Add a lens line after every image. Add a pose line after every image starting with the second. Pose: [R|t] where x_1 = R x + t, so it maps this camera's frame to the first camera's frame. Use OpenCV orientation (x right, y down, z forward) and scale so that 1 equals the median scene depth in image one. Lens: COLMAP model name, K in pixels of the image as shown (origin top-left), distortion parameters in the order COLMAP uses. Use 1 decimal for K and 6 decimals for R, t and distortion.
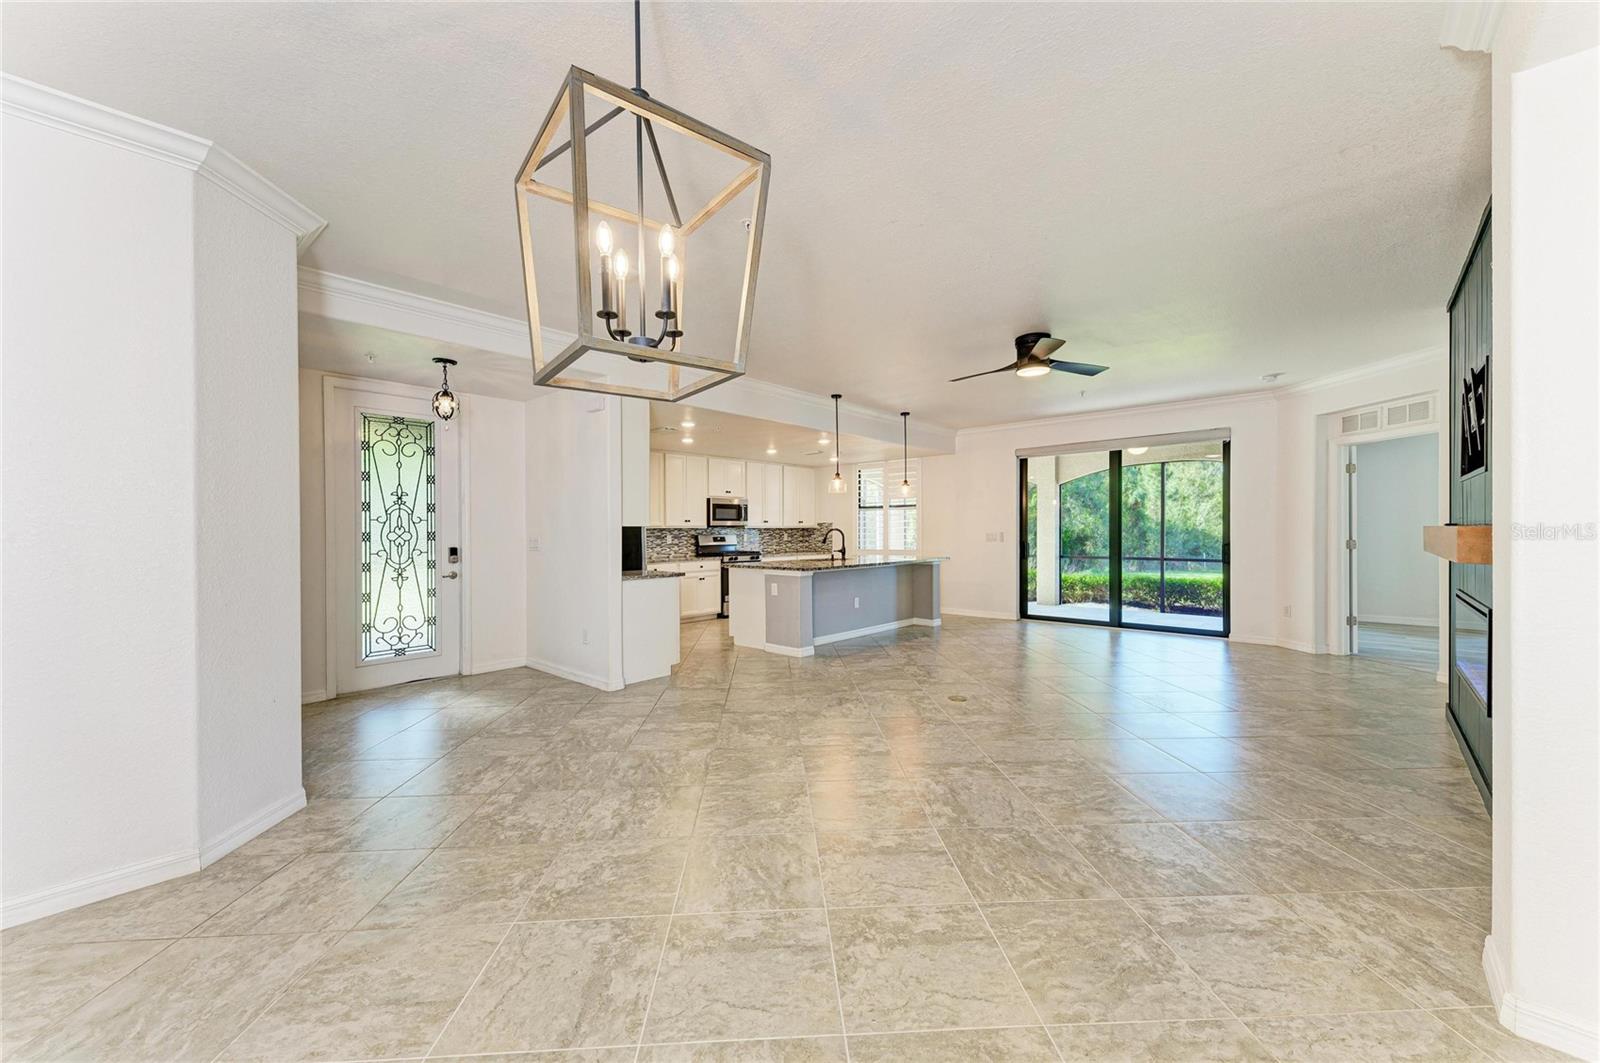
lens RADIAL K [[610.3, 0, 801.6], [0, 610.3, 534.7], [0, 0, 1]] dist [0.022199, -0.006329]
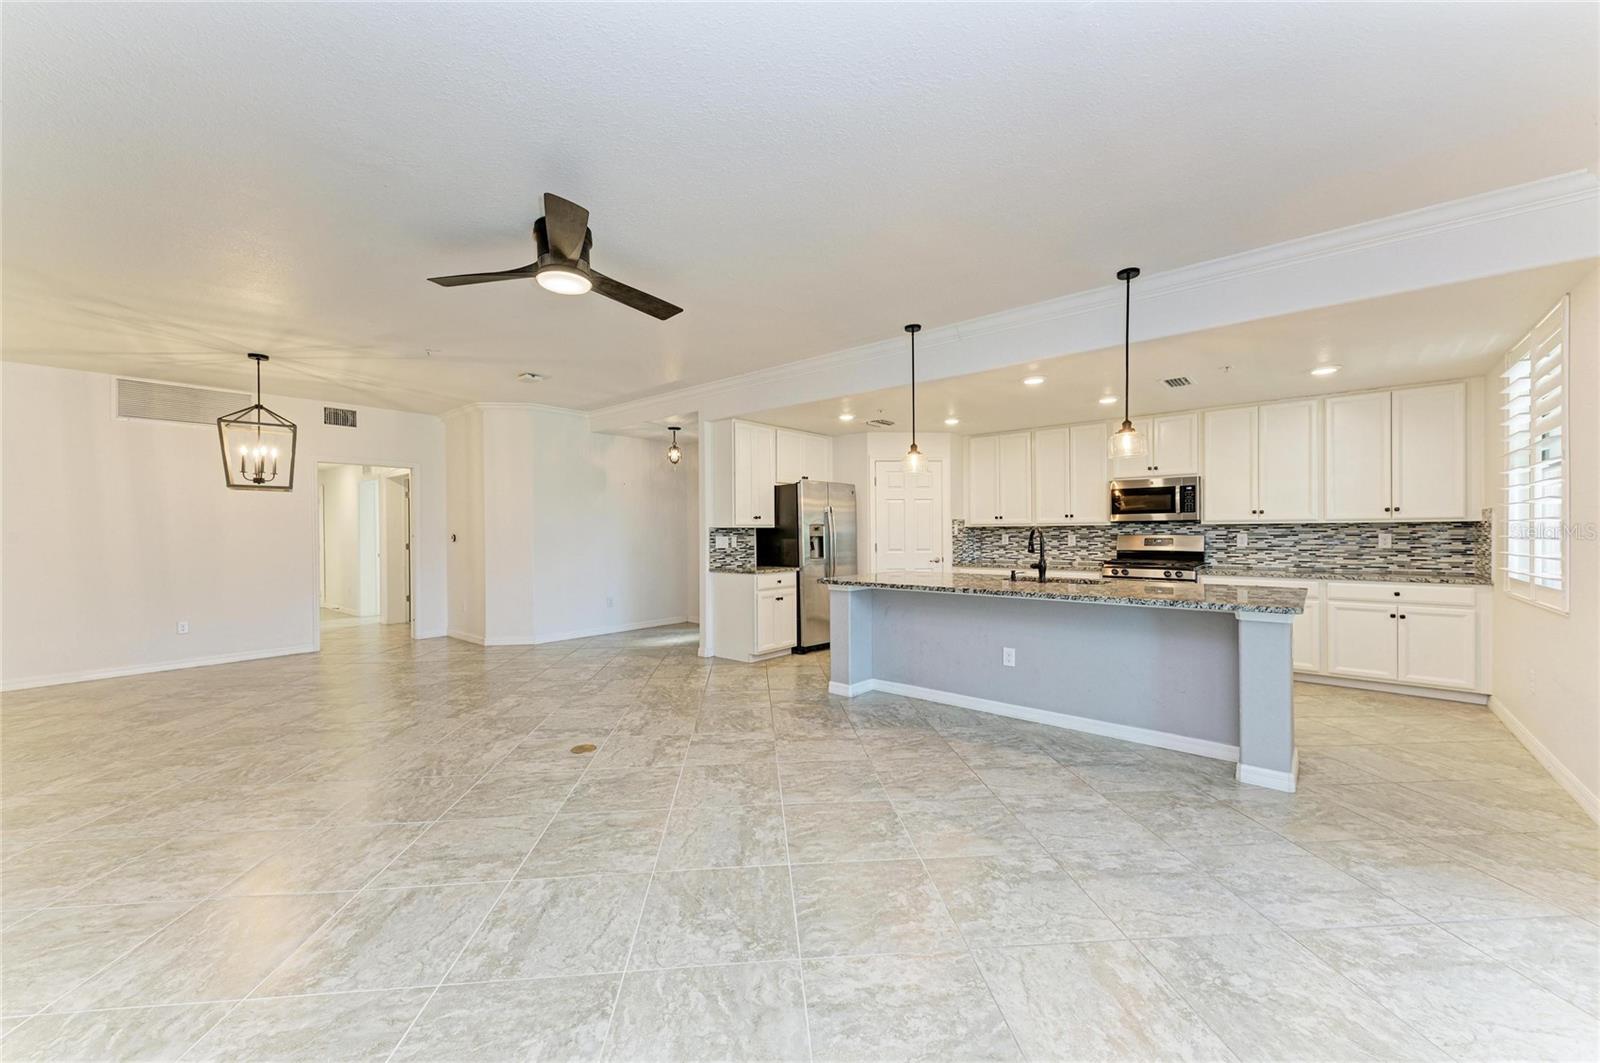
lens RADIAL K [[610.3, 0, 799.4], [0, 610.3, 533.4], [0, 0, 1]] dist [0.022199, -0.006329]
pose [[0.031873, 0.009766, -0.999444, 0.558165], [-0.000787, 0.999952, 0.009746, -0.008603], [0.999492, 0.000476, 0.031879, 0.668284]]
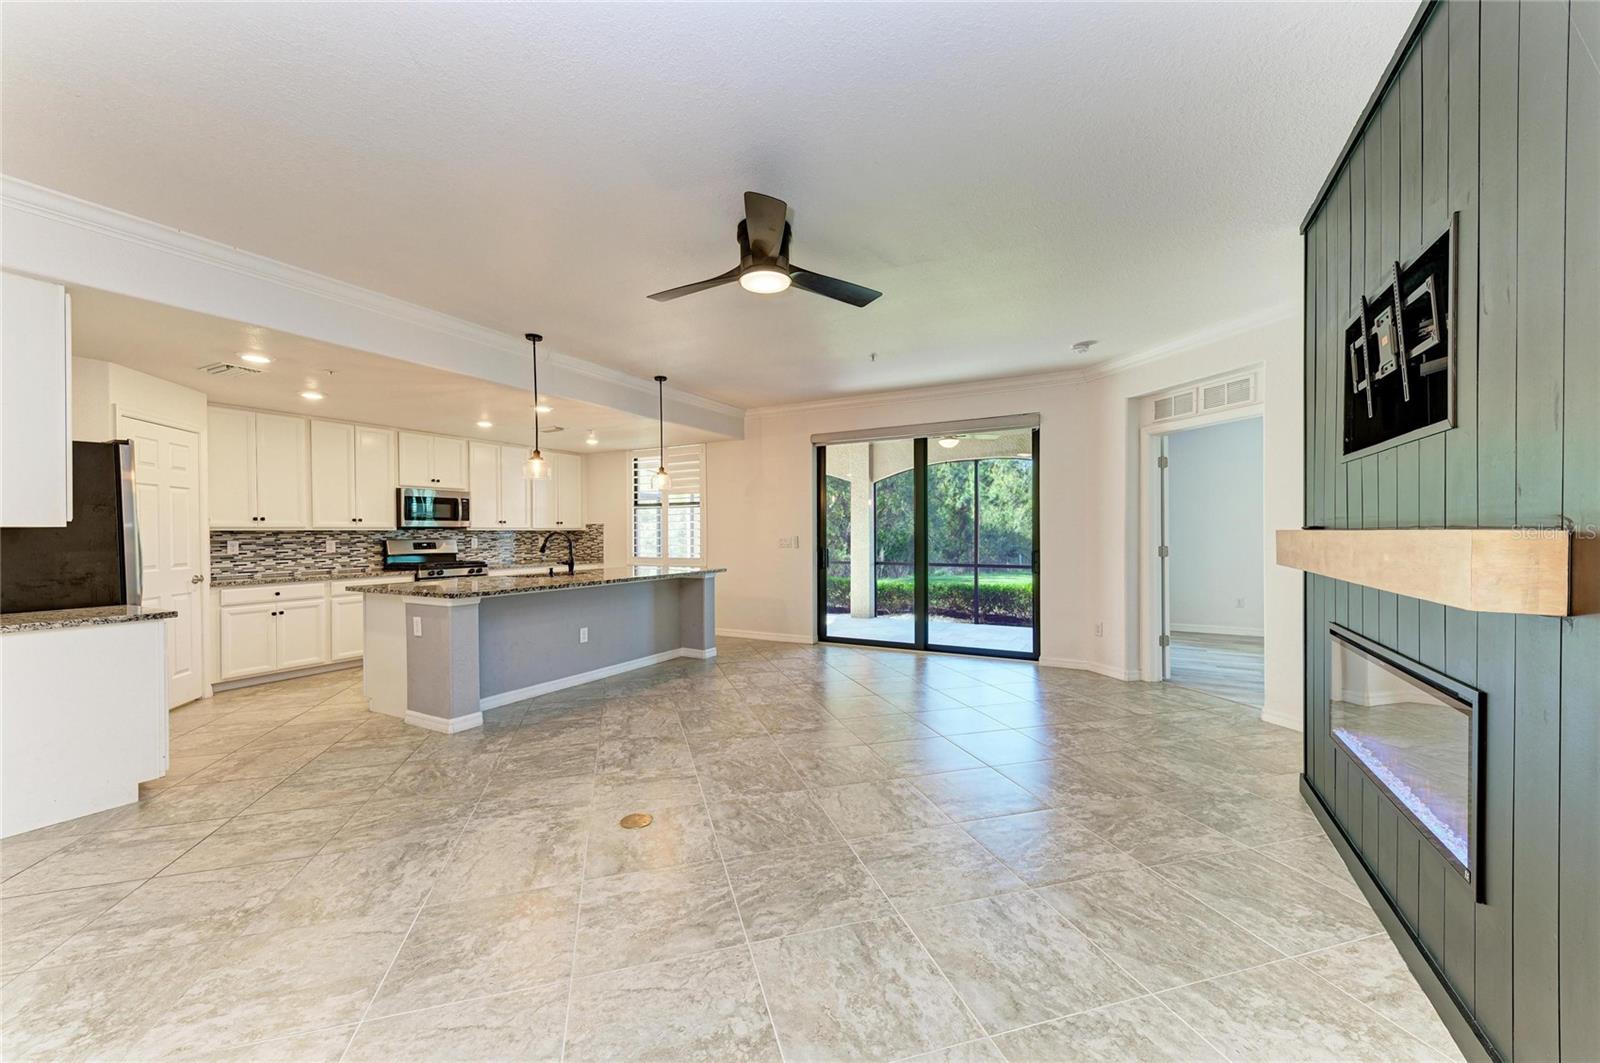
lens RADIAL K [[610.3, 0, 802.7], [0, 610.3, 534.0], [0, 0, 1]] dist [0.022199, -0.006329]
pose [[0.972205, 0.000529, 0.234129, 0.145685], [0.000693, 0.999987, -0.005137, -0.002822], [-0.234129, 0.005156, 0.972192, 0.206777]]
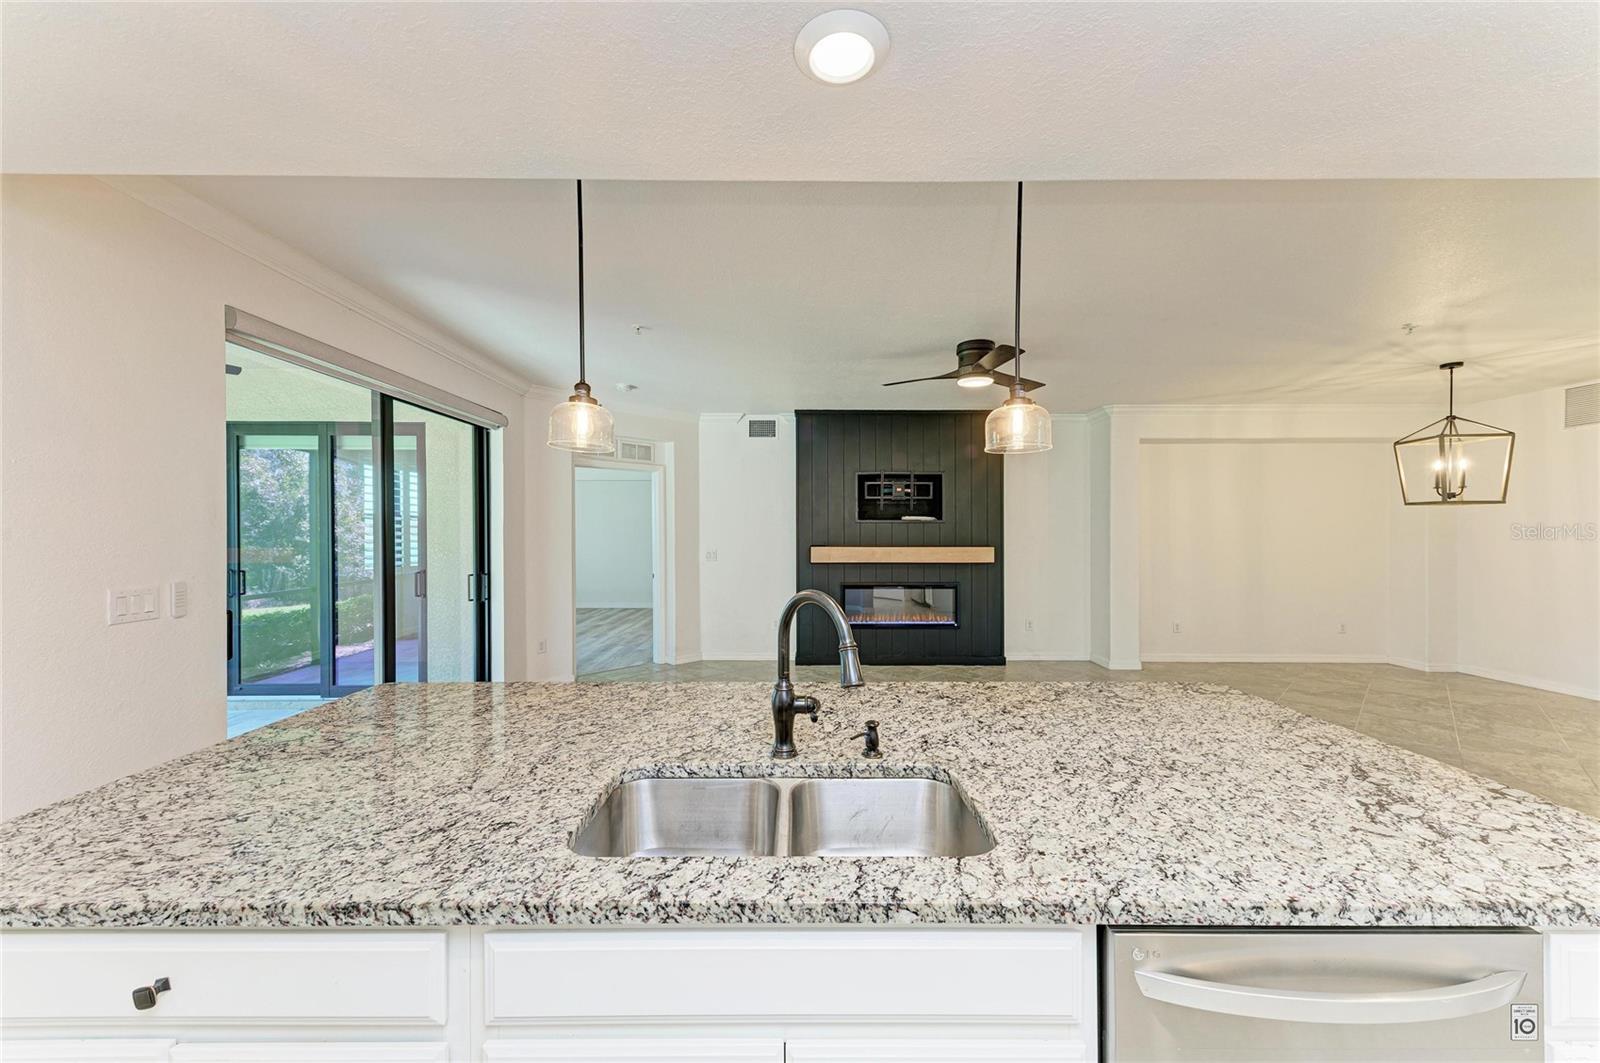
lens RADIAL K [[610.3, 0, 795.1], [0, 610.3, 541.7], [0, 0, 1]] dist [0.022199, -0.006329]
pose [[-0.669183, -0.005232, 0.743079, -0.067361], [0.008563, 0.999855, 0.014752, -0.024342], [-0.743048, 0.016235, -0.669041, 0.994746]]
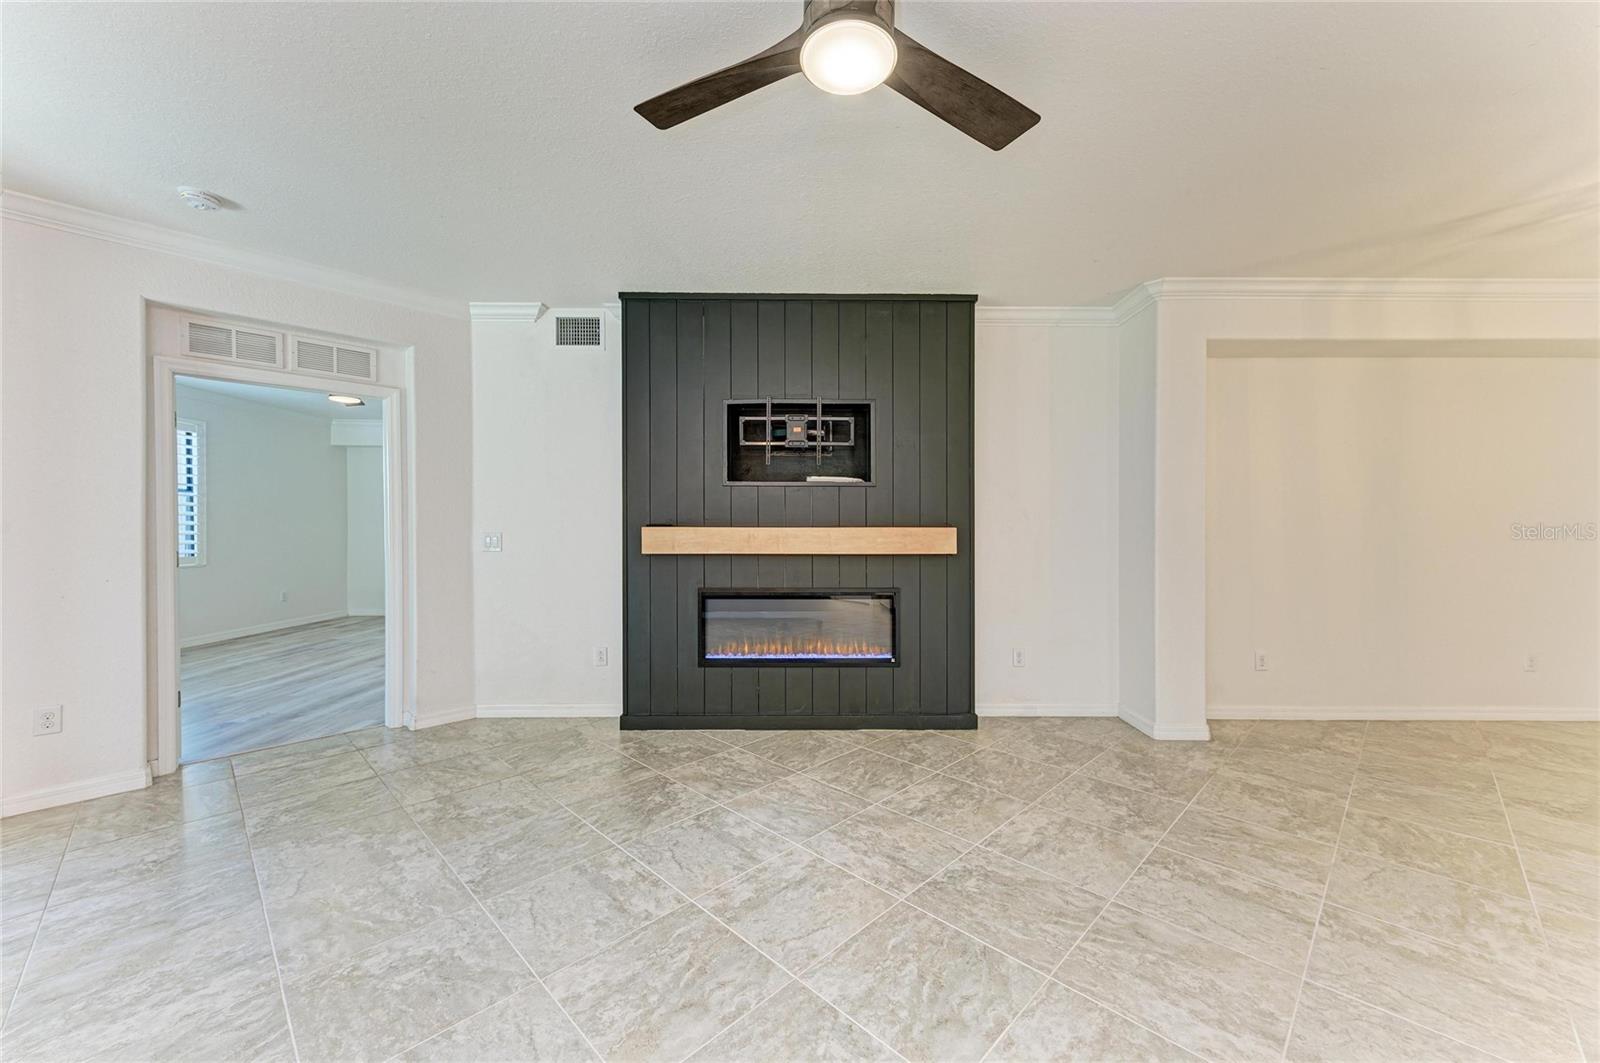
lens RADIAL K [[610.3, 0, 804.6], [0, 610.3, 529.7], [0, 0, 1]] dist [0.022199, -0.006329]
pose [[-0.675439, -0.001539, 0.737414, 0.079509], [0.006807, 0.999942, 0.008321, -0.007602], [-0.737385, 0.010640, -0.675389, 0.684704]]
